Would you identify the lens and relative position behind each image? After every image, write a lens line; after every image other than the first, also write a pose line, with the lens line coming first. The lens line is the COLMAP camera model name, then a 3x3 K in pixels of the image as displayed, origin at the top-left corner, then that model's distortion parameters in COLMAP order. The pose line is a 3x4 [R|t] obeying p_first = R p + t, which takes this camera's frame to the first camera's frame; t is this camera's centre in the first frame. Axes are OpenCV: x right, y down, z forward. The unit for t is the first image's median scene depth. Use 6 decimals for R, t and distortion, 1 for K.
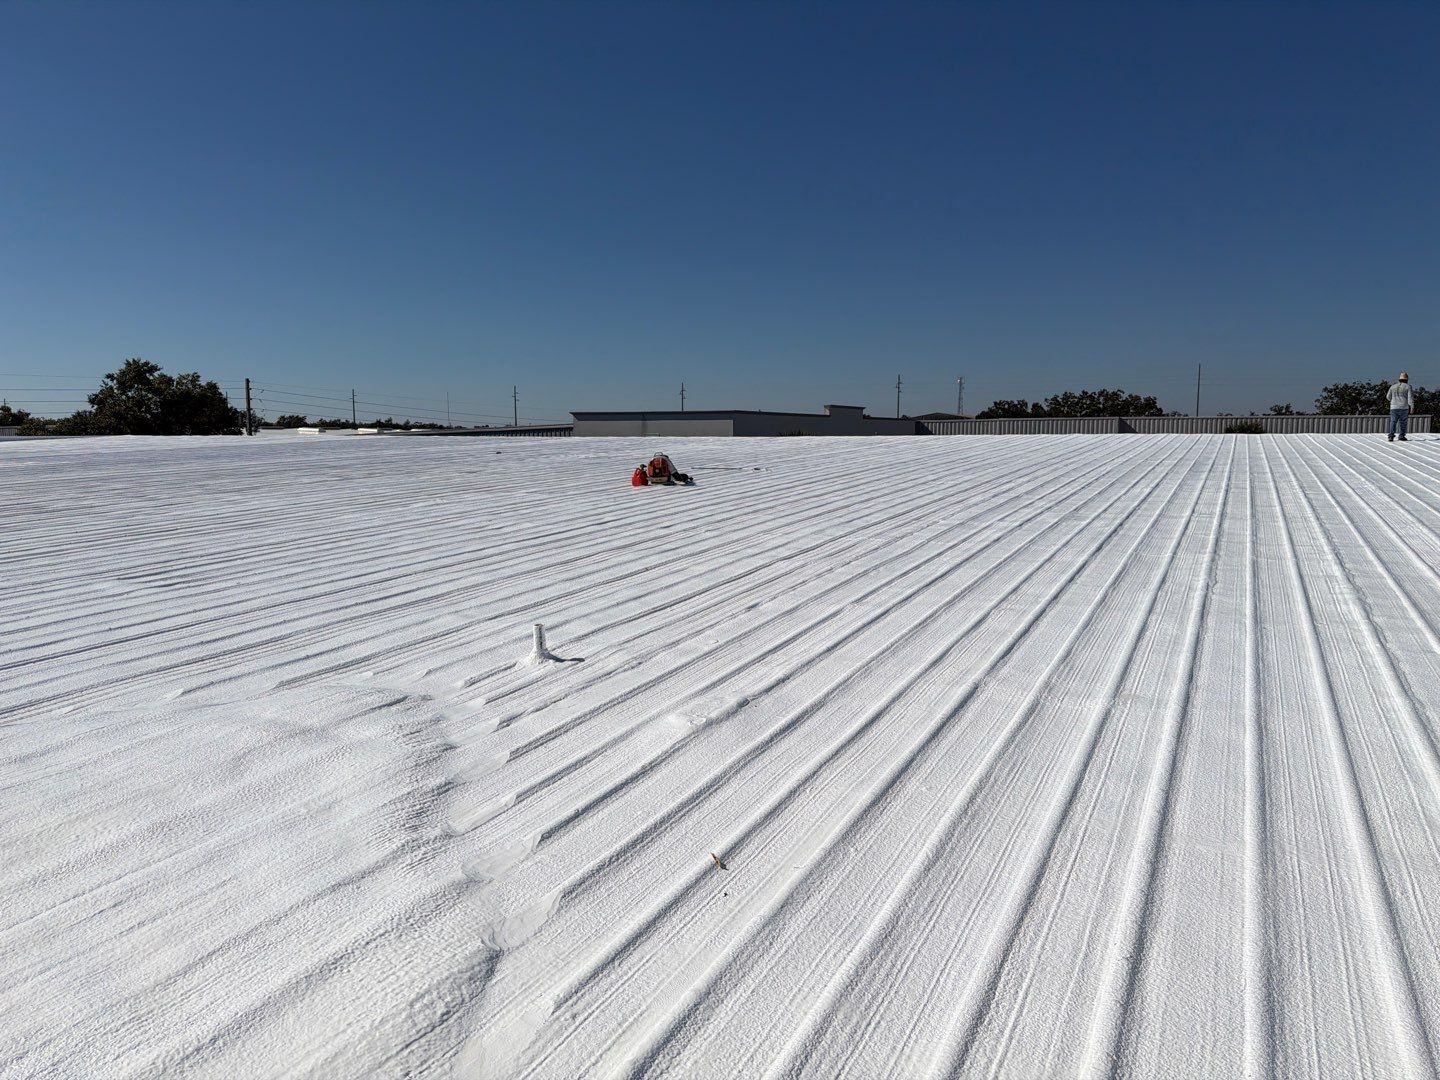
lens RADIAL K [[967.5, 0, 719.3], [0, 967.5, 535.2], [0, 0, 1]] dist [0.044923, -0.071459]
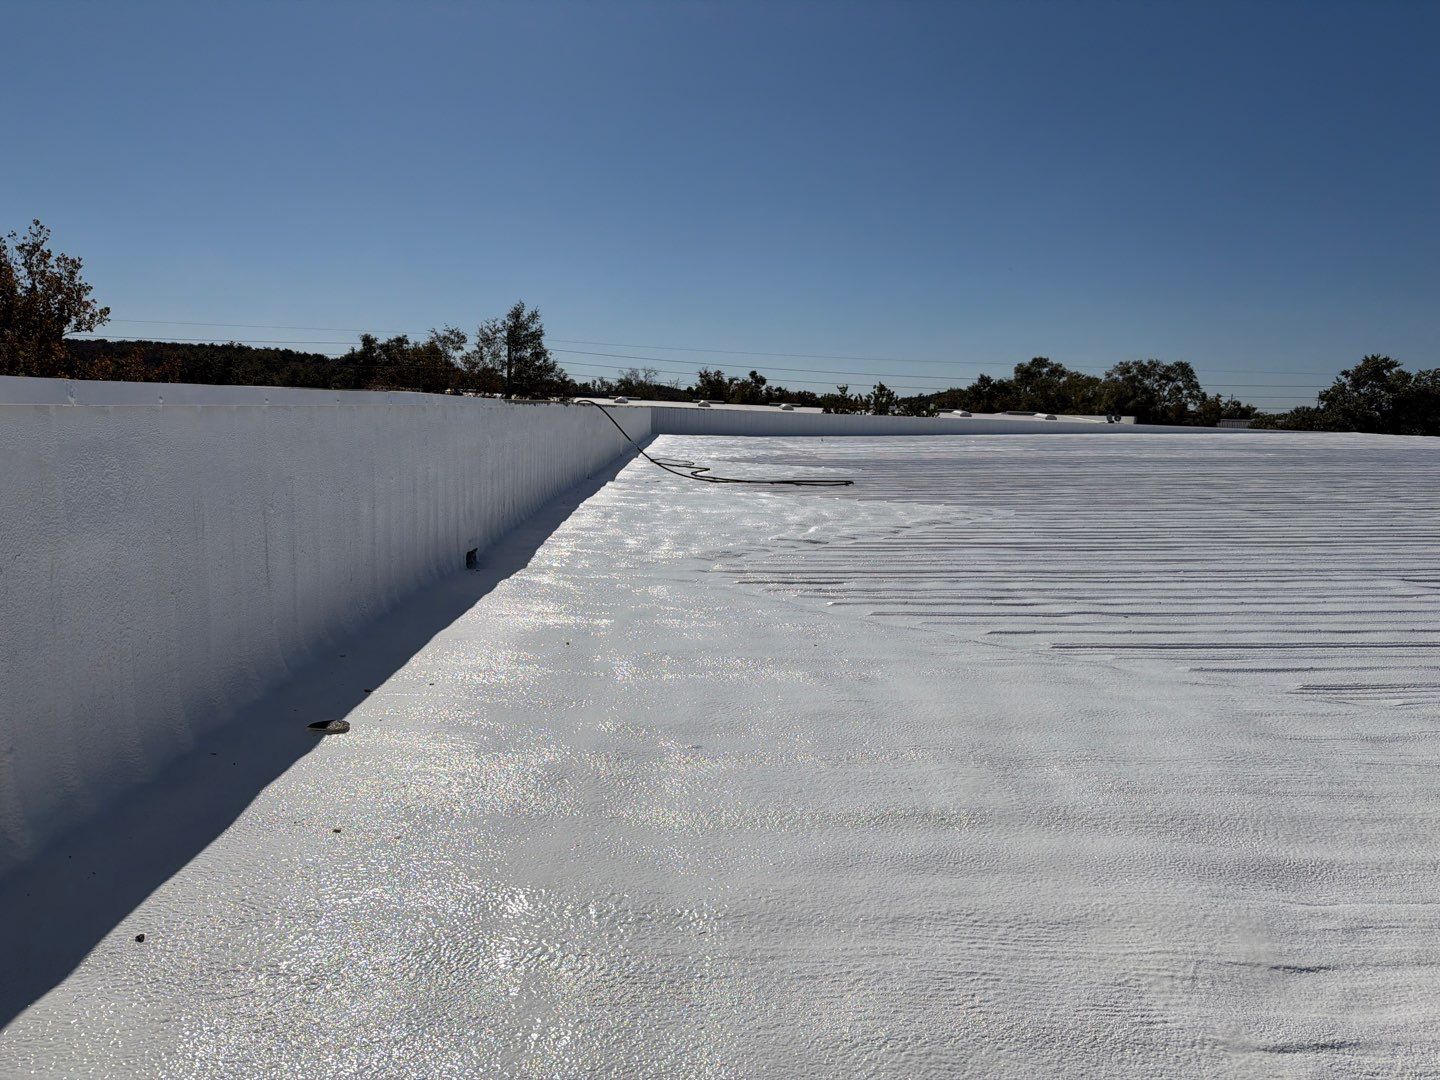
lens RADIAL K [[967.5, 0, 719.3], [0, 967.5, 535.2], [0, 0, 1]] dist [0.044923, -0.071459]
pose [[0.469752, 0.130375, -0.873118, -0.078726], [-0.127330, 0.988699, 0.079129, 0.009415], [0.873568, 0.074003, 0.481044, -0.066109]]
